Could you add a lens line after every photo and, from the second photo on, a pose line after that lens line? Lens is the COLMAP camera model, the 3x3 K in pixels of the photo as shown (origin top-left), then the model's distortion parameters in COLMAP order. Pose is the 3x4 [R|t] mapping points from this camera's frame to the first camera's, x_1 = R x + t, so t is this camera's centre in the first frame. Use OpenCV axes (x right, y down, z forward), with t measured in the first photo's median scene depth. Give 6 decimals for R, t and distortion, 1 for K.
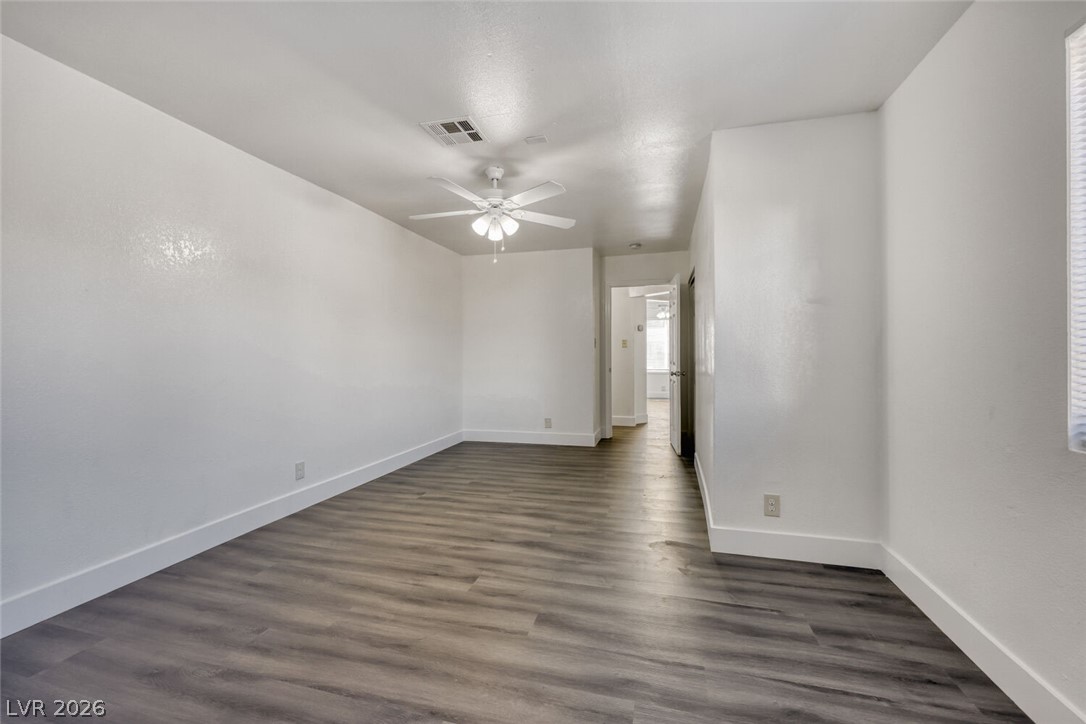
lens RADIAL K [[443.5, 0, 545.2], [0, 443.5, 357.8], [0, 0, 1]] dist [0.000147, -0.000169]
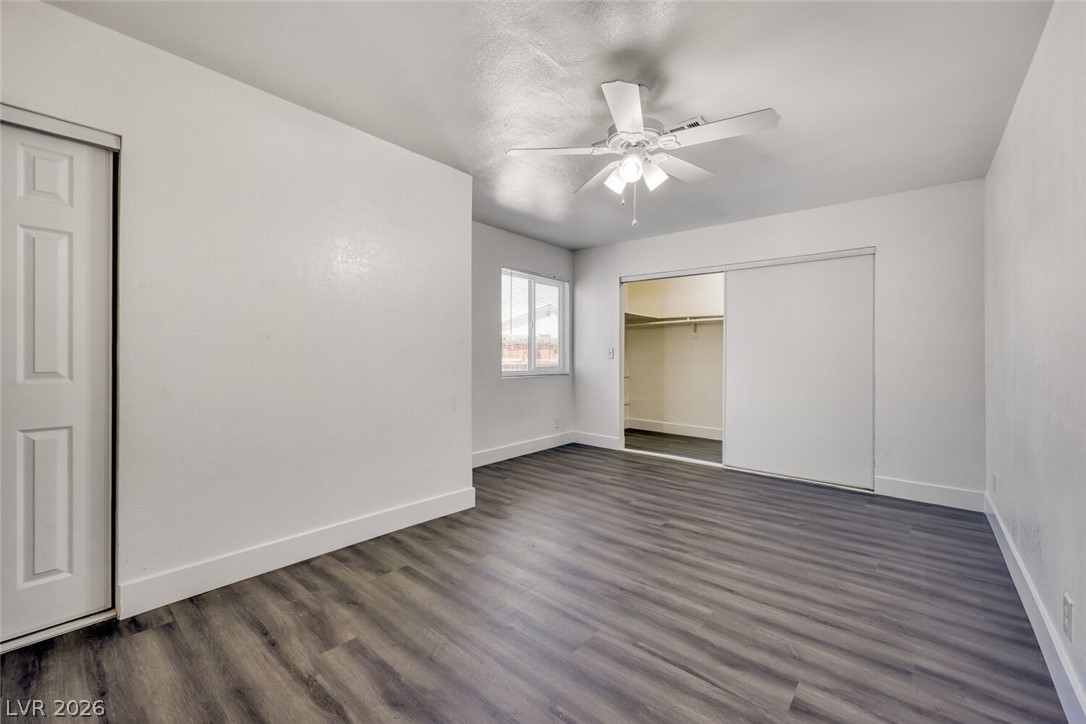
lens RADIAL K [[443.5, 0, 541.1], [0, 443.5, 355.1], [0, 0, 1]] dist [0.000147, -0.000169]
pose [[-0.905117, -0.008475, 0.425078, -0.328068], [-0.003880, 0.999924, 0.011674, -0.010935], [-0.425145, 0.008917, -0.905081, 2.013100]]
